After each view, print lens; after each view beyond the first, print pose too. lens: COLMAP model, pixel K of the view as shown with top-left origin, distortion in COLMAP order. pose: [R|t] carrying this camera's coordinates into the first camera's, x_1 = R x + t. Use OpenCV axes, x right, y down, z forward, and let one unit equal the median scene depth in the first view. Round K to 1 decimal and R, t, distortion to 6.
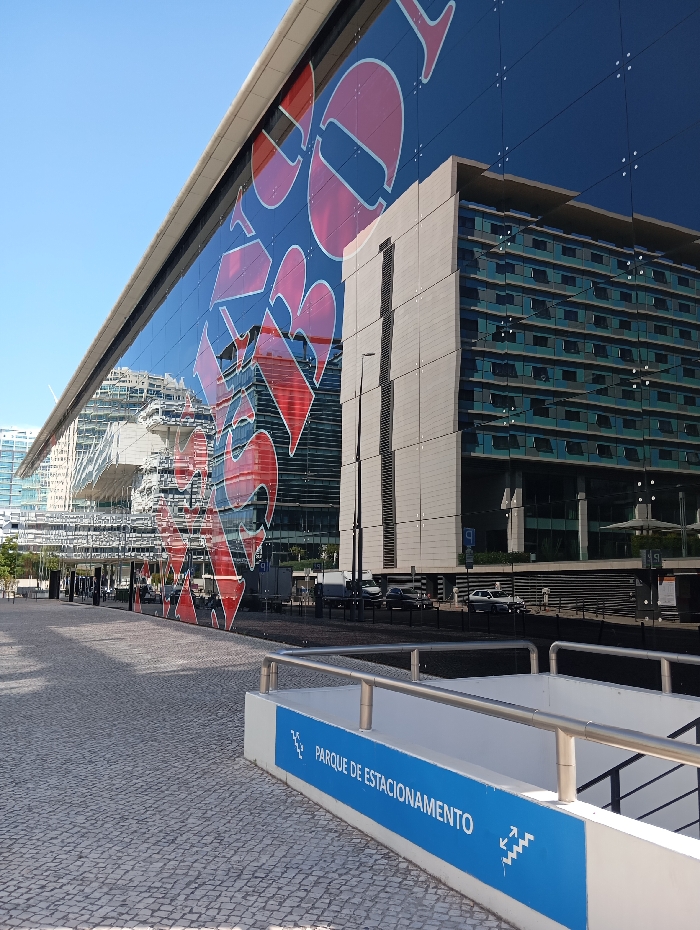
lens RADIAL K [[760.7, 0, 354.4], [0, 760.7, 465.7], [0, 0, 1]] dist [0.054824, -0.101358]
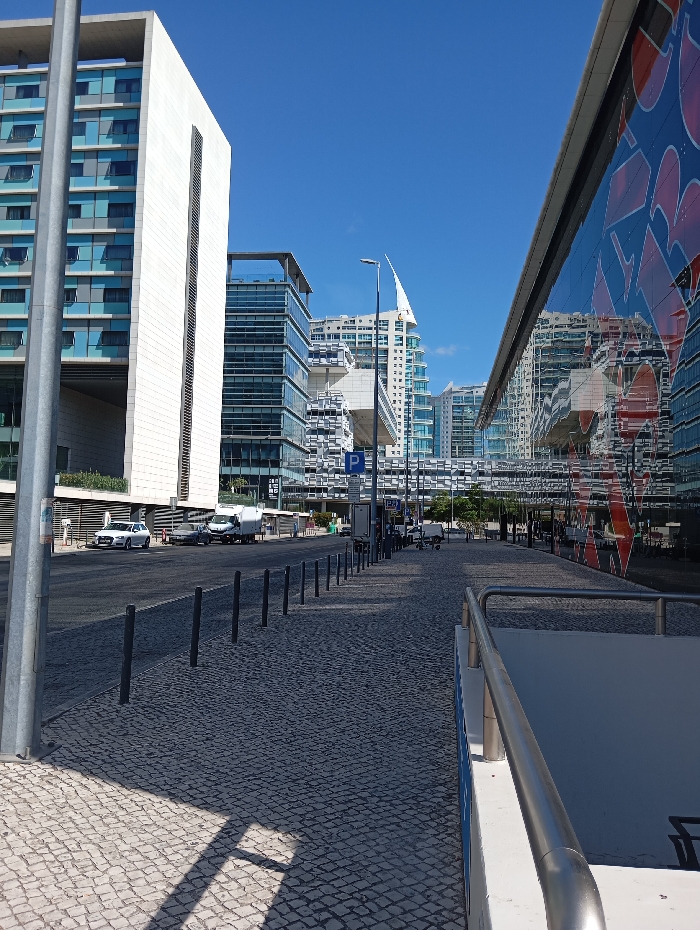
lens RADIAL K [[760.7, 0, 354.4], [0, 760.7, 465.7], [0, 0, 1]] dist [0.054824, -0.101358]
pose [[0.824975, -0.024527, -0.564636, 0.478379], [0.063649, 0.996734, 0.049700, 0.047755], [0.561573, -0.076939, 0.823842, 0.183756]]
